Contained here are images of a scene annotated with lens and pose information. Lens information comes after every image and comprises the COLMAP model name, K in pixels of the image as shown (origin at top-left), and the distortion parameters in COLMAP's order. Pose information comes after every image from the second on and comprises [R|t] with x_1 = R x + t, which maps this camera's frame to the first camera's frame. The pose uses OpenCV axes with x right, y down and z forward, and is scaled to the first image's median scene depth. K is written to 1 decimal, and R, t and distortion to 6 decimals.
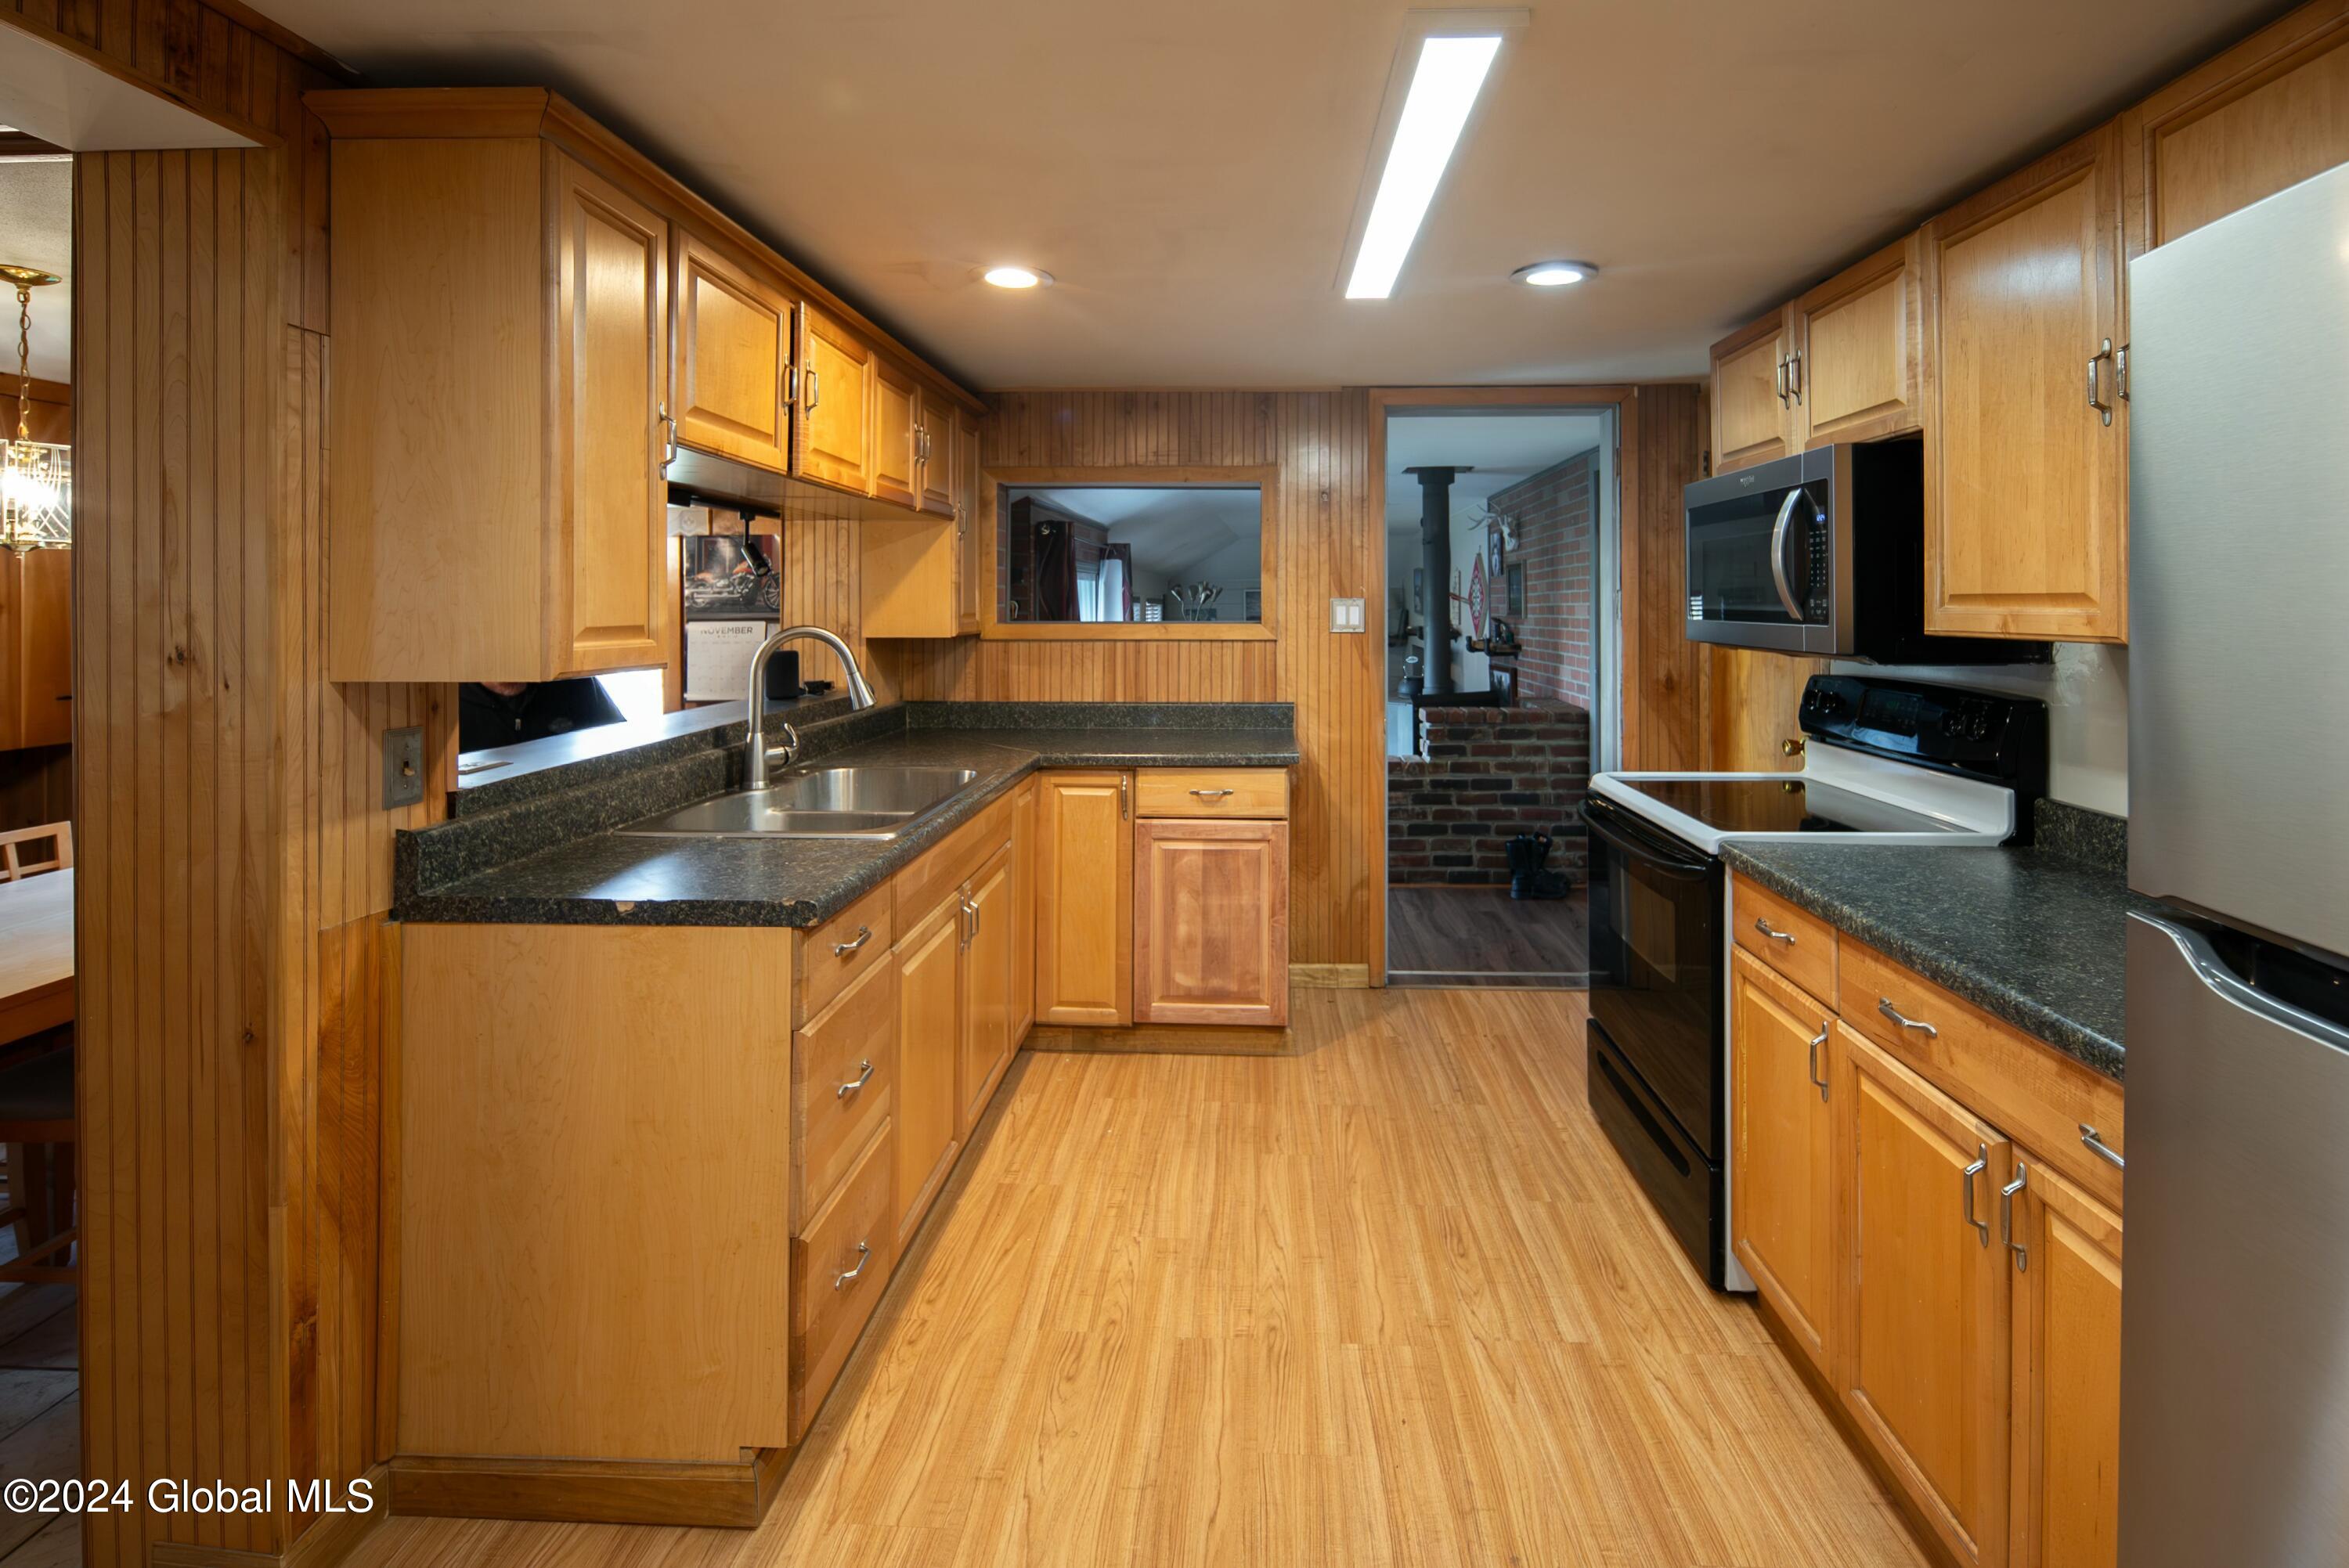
lens RADIAL K [[1058.1, 0, 1194.7], [0, 1058.1, 611.3], [0, 0, 1]] dist [0.001609, 0.000321]
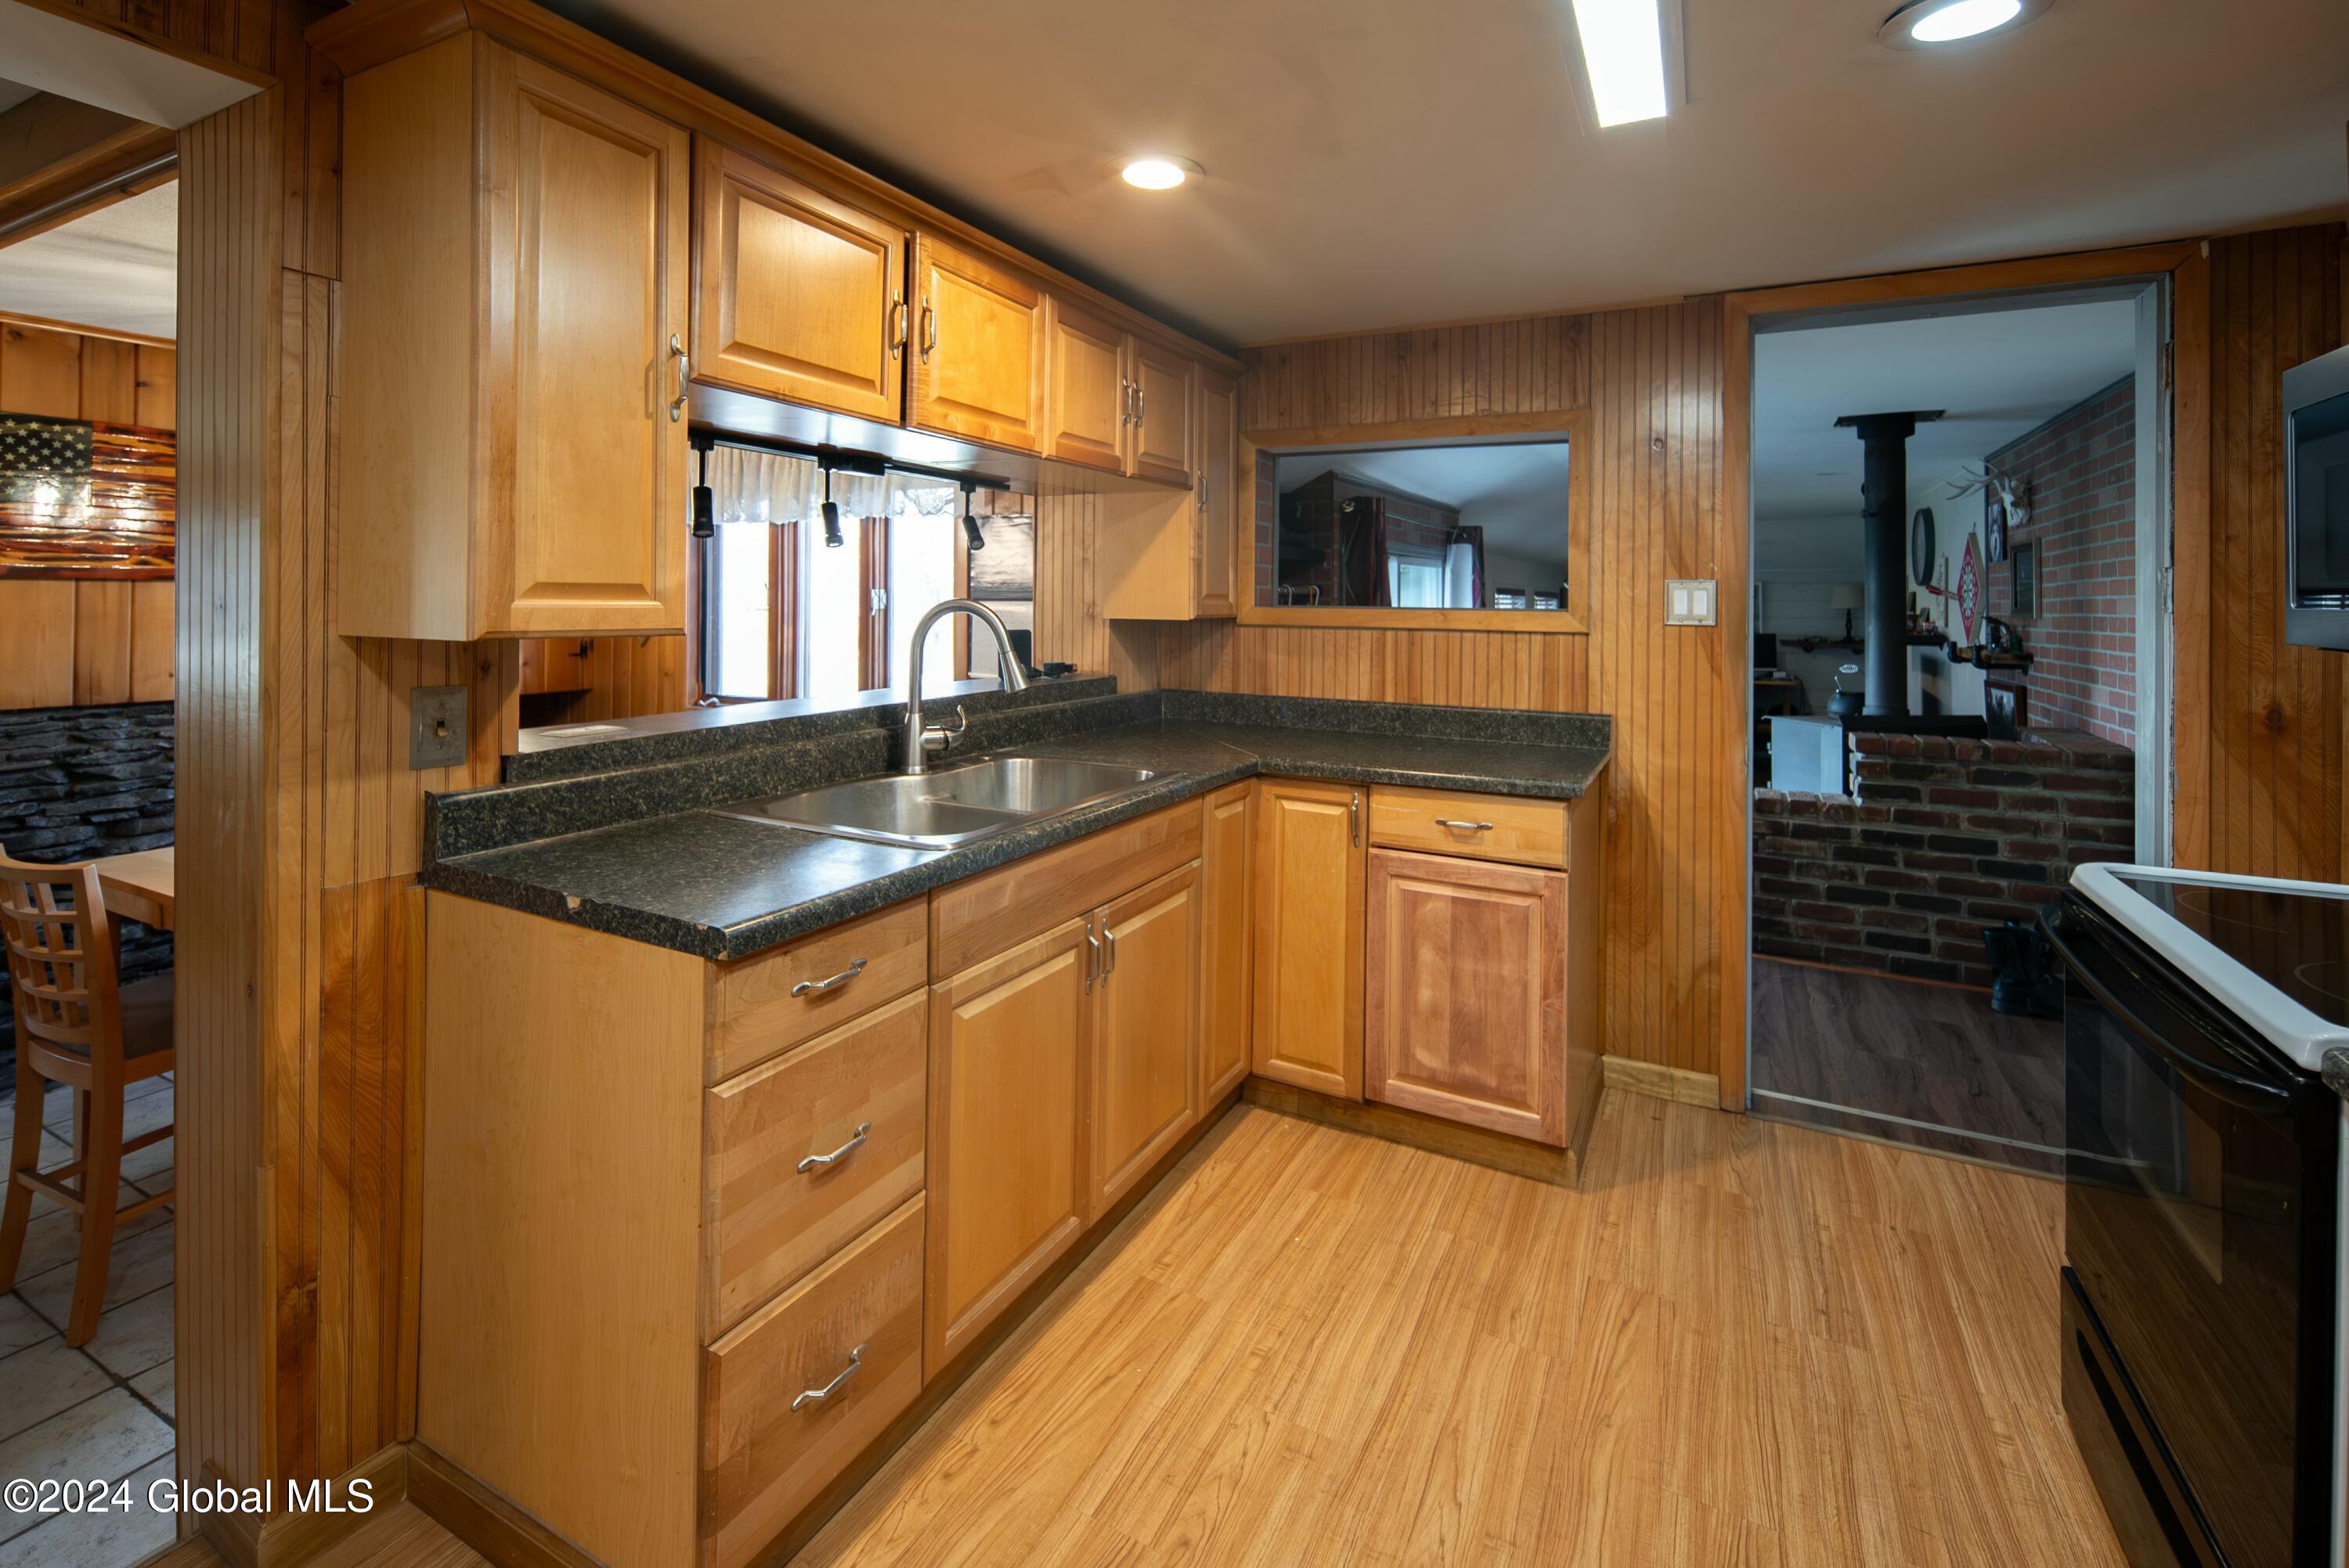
lens RADIAL K [[1023.7, 0, 1179.1], [0, 1023.7, 598.1], [0, 0, 1]] dist [0.002334, -0.000634]
pose [[0.908717, 0.011321, -0.417259, 0.142145], [-0.015510, 0.999858, -0.006650, 0.013497], [0.417124, 0.012514, 0.908763, 0.233587]]
